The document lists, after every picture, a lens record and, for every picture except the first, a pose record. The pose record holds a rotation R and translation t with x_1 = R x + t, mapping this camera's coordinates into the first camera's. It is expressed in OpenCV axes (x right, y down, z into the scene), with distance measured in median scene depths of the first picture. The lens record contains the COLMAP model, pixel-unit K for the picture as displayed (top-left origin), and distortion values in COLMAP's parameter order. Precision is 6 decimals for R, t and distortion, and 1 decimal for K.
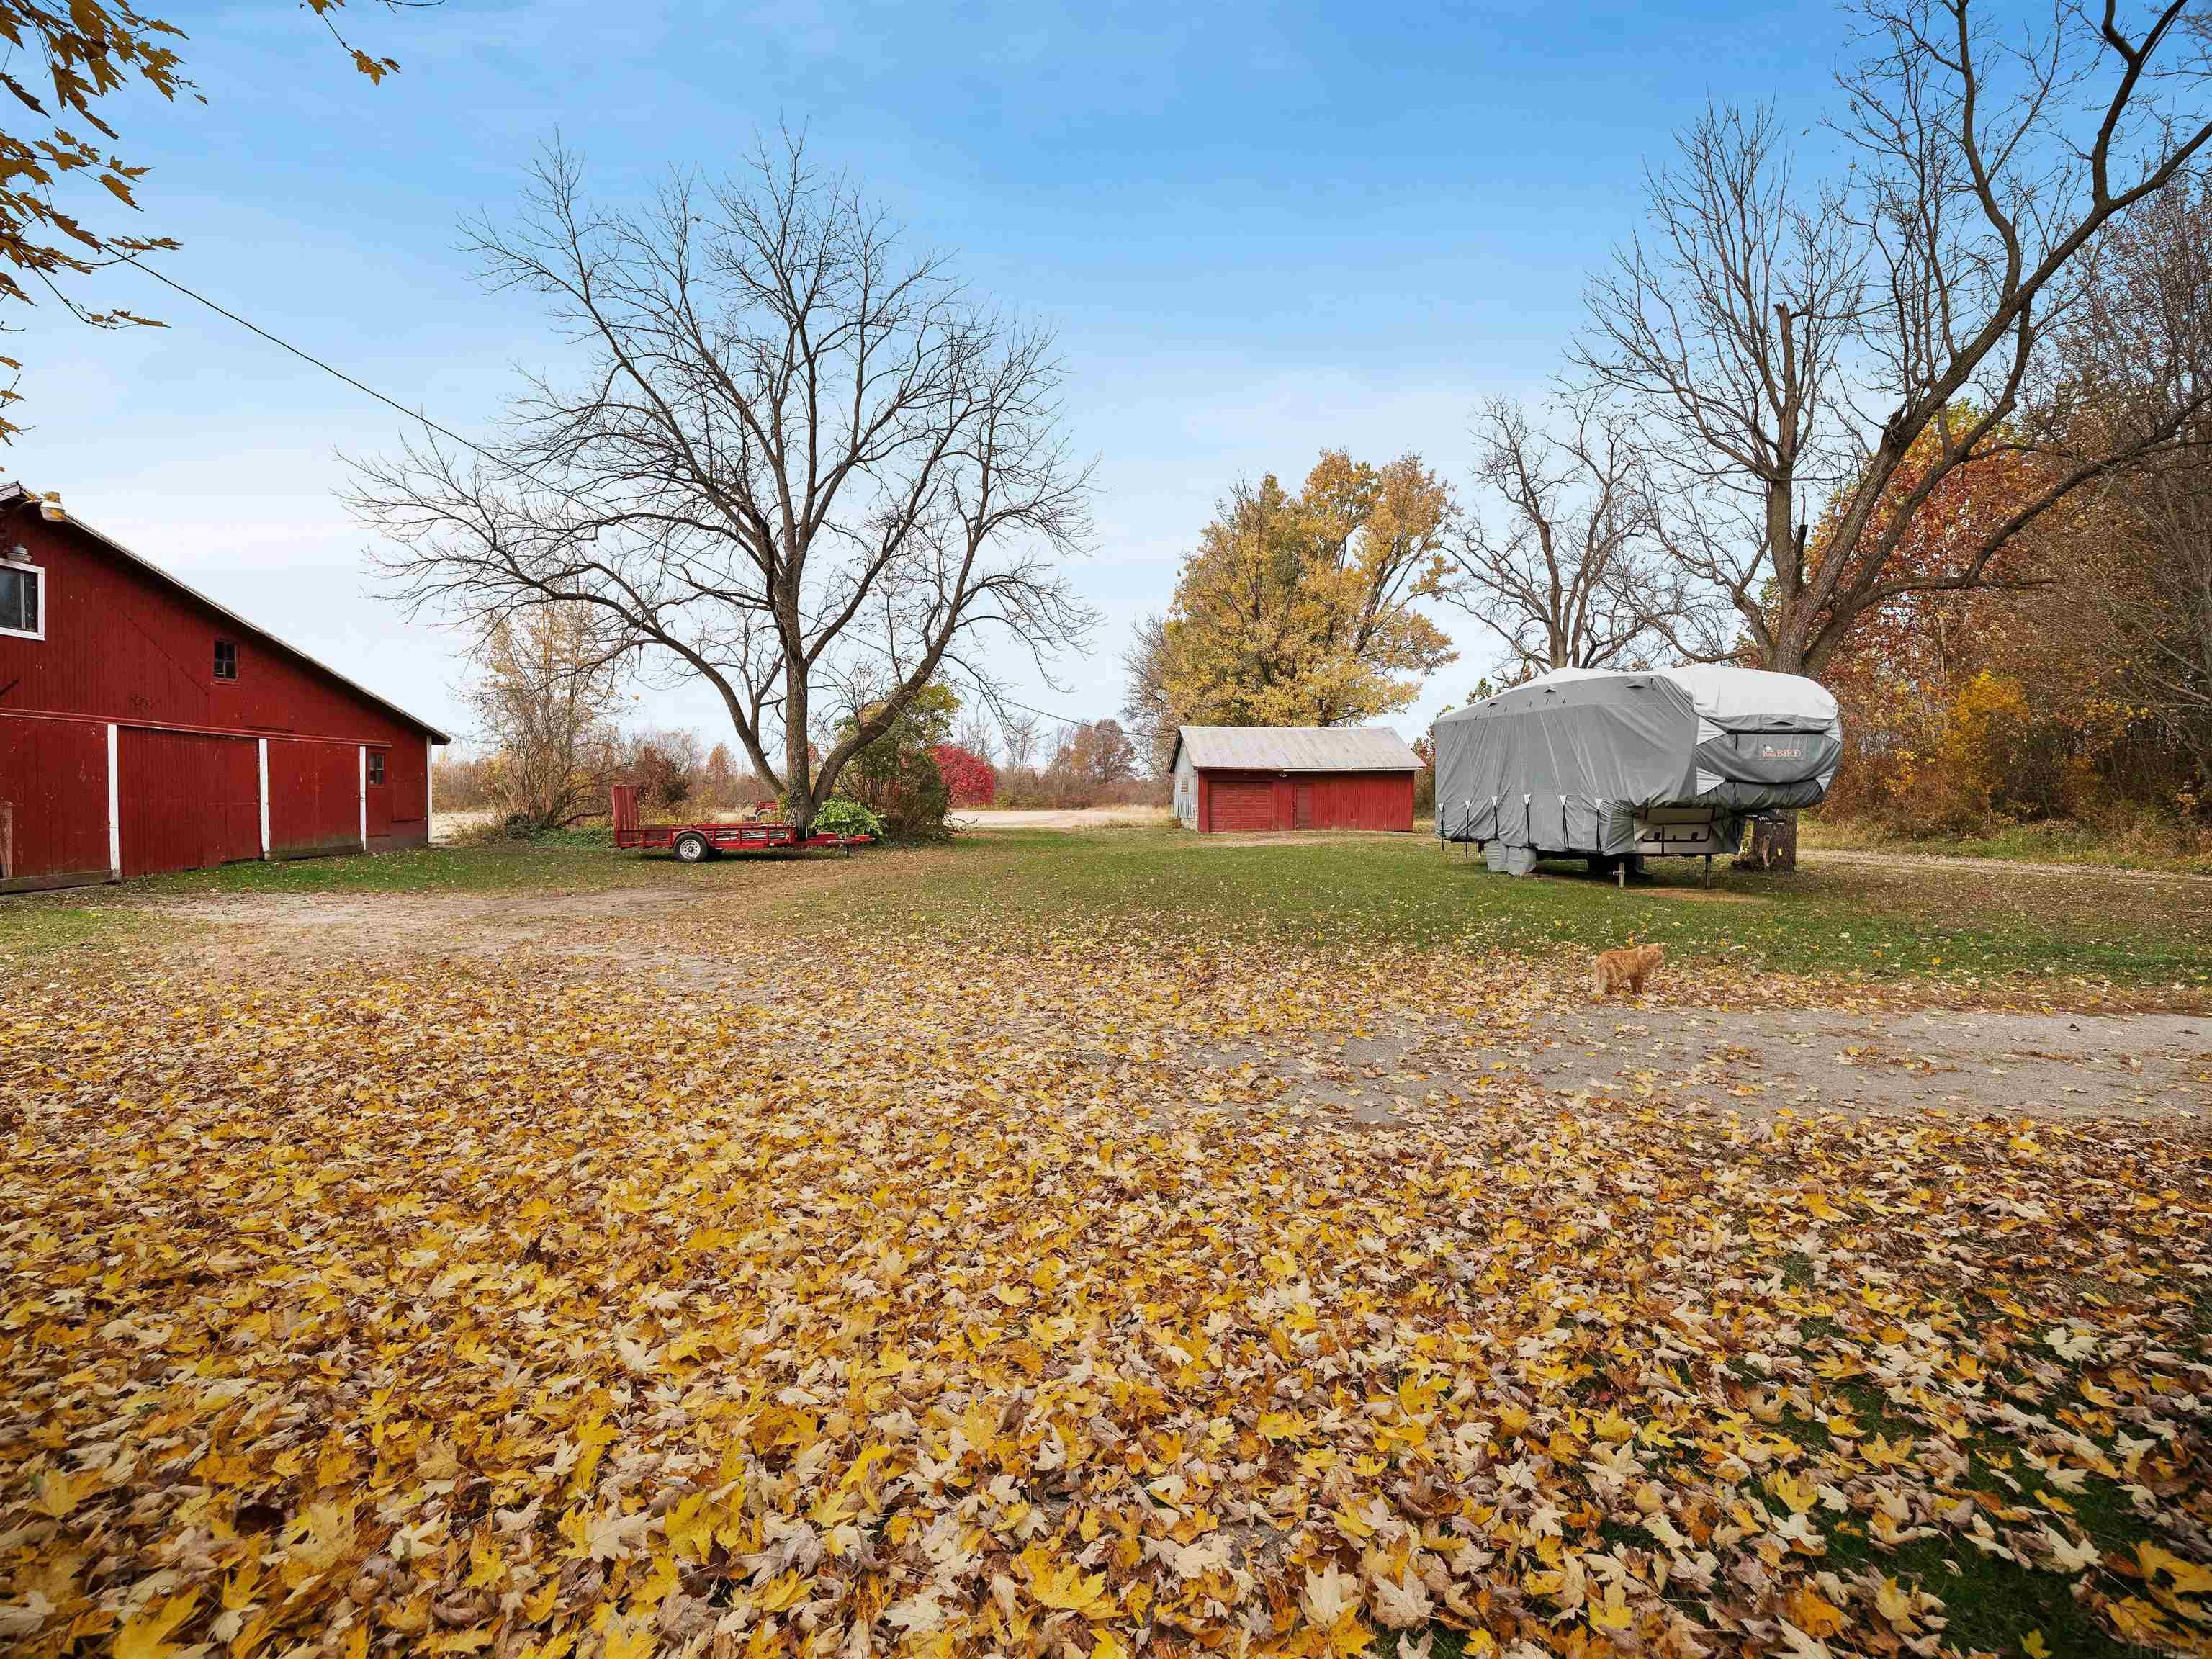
lens RADIAL K [[1003.4, 0, 1095.4], [0, 1003.4, 810.9], [0, 0, 1]] dist [-0.020252, -0.000835]
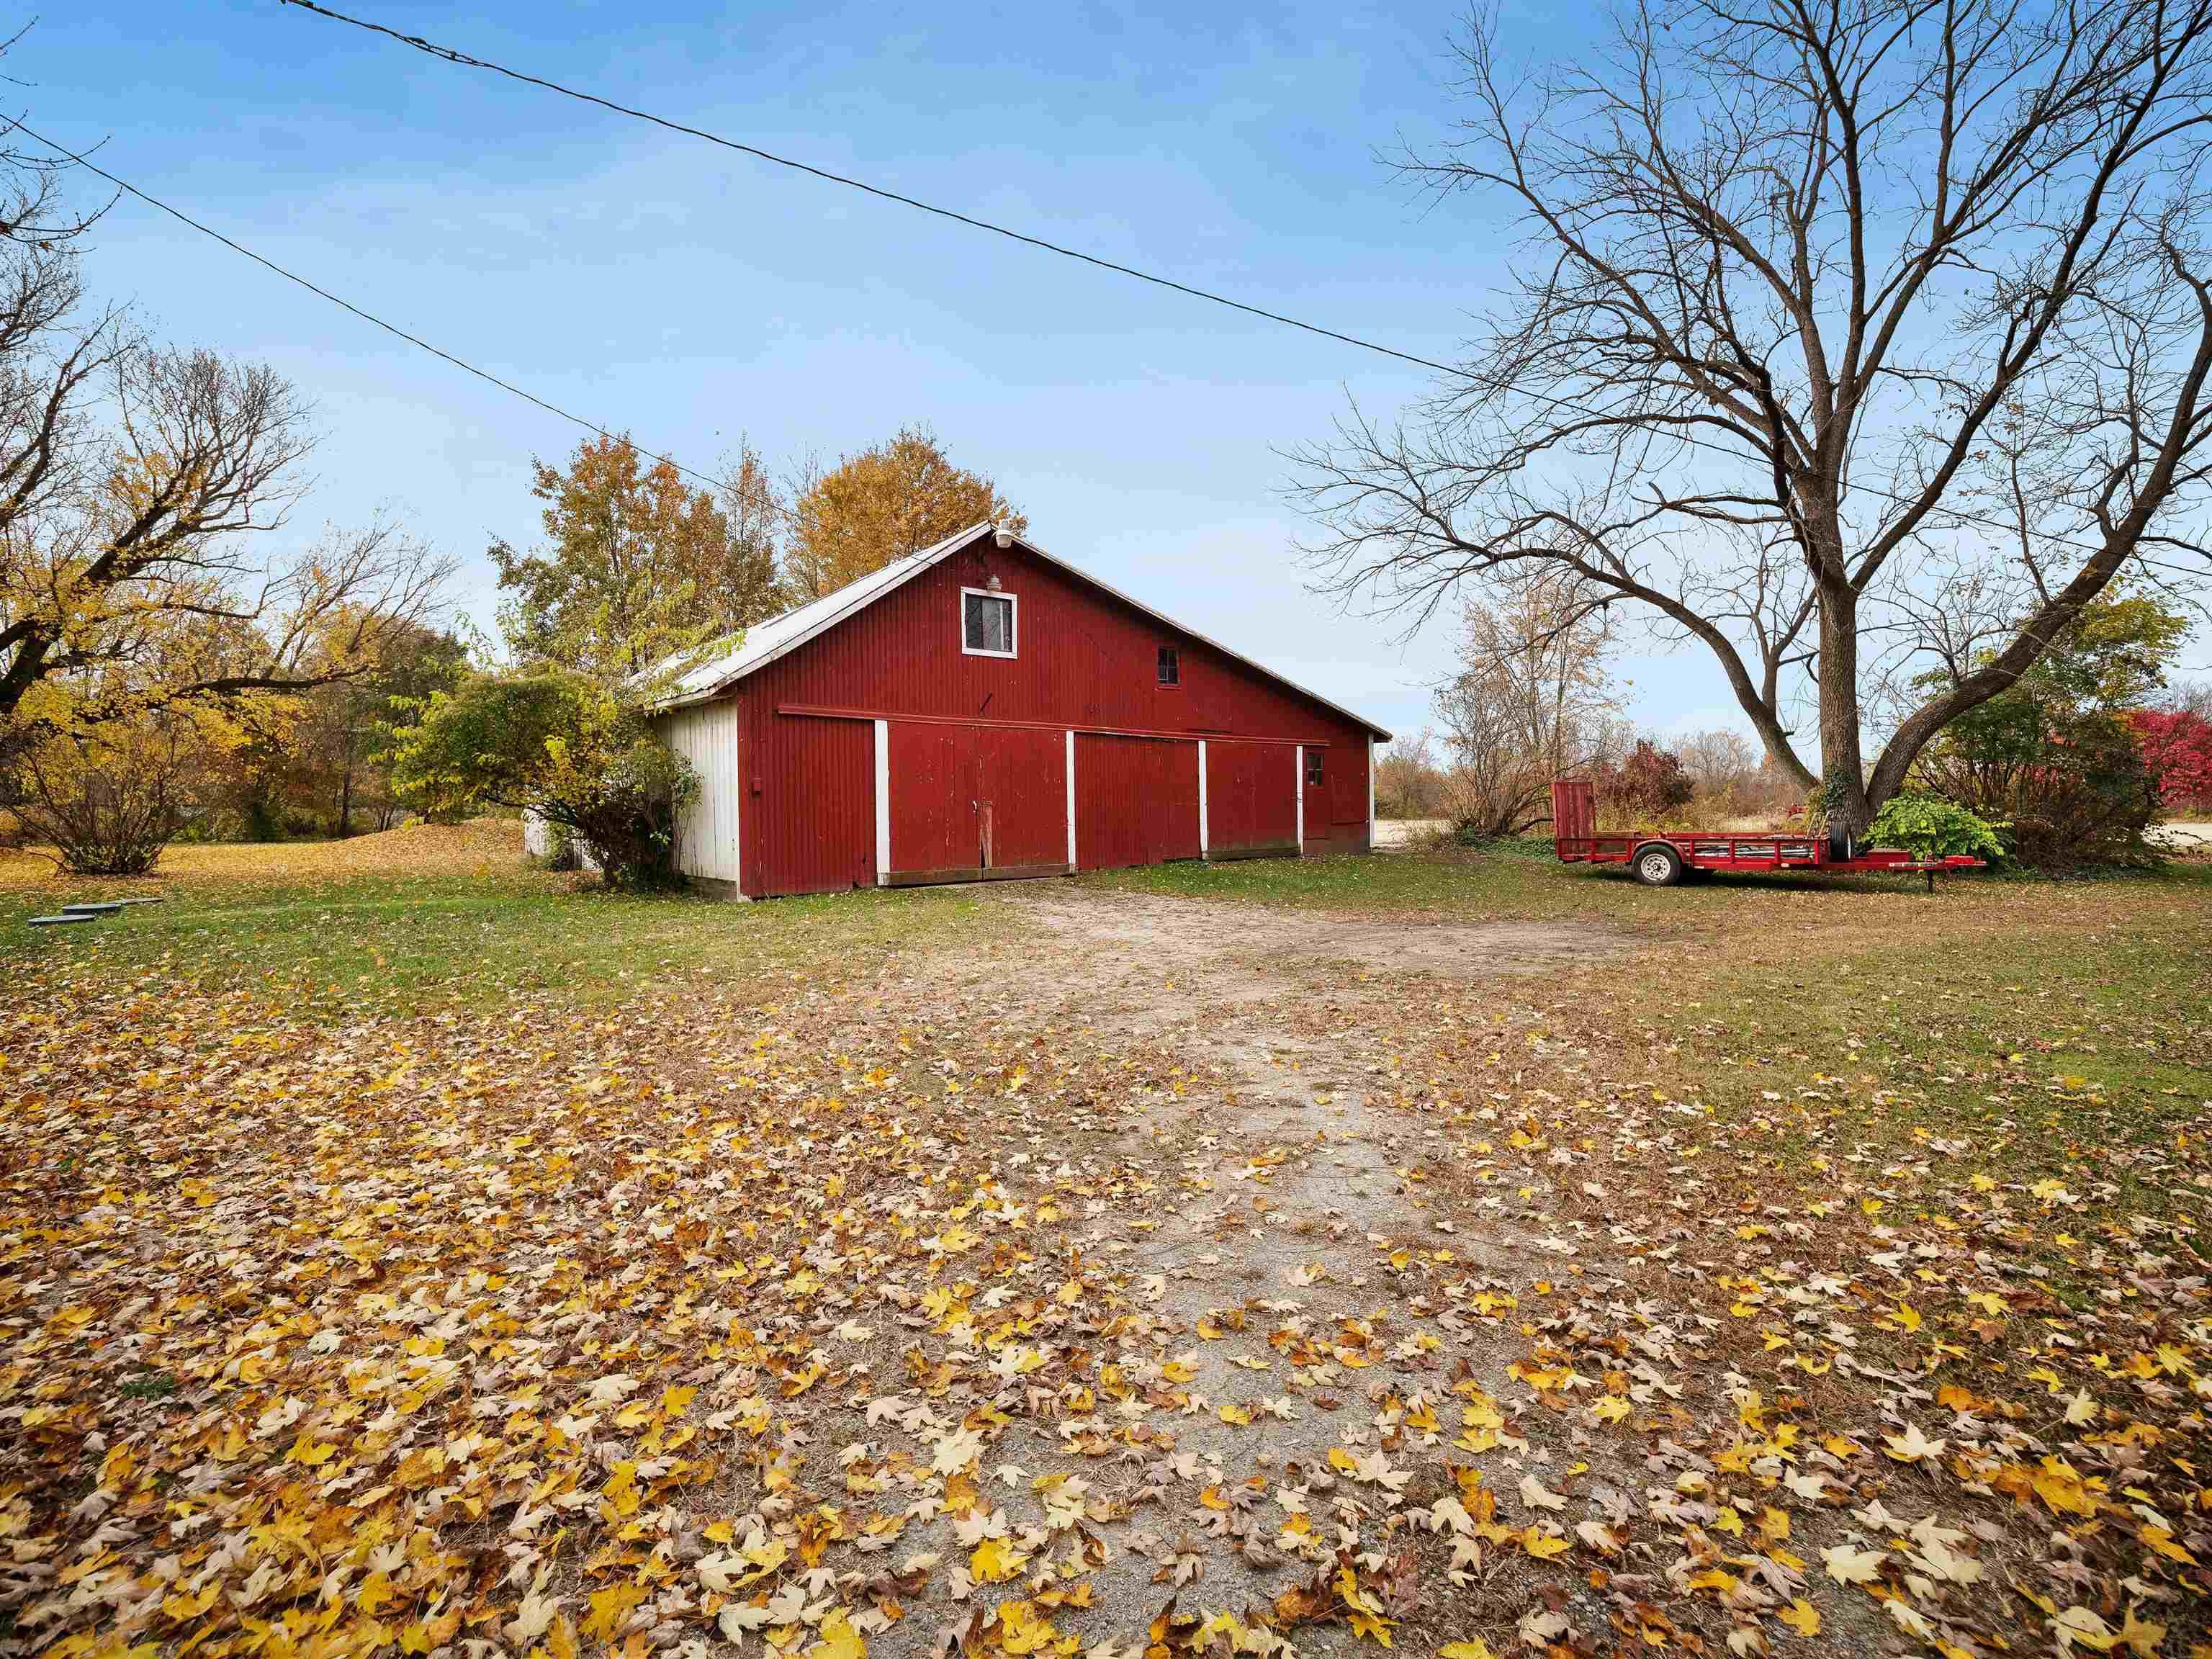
lens RADIAL K [[1003.4, 0, 1095.4], [0, 1003.4, 810.9], [0, 0, 1]] dist [-0.020252, -0.000835]
pose [[0.566118, -0.001498, -0.824323, -0.036222], [-0.007601, 0.999946, -0.007037, 0.005316], [0.824289, 0.010249, 0.566076, 0.229423]]
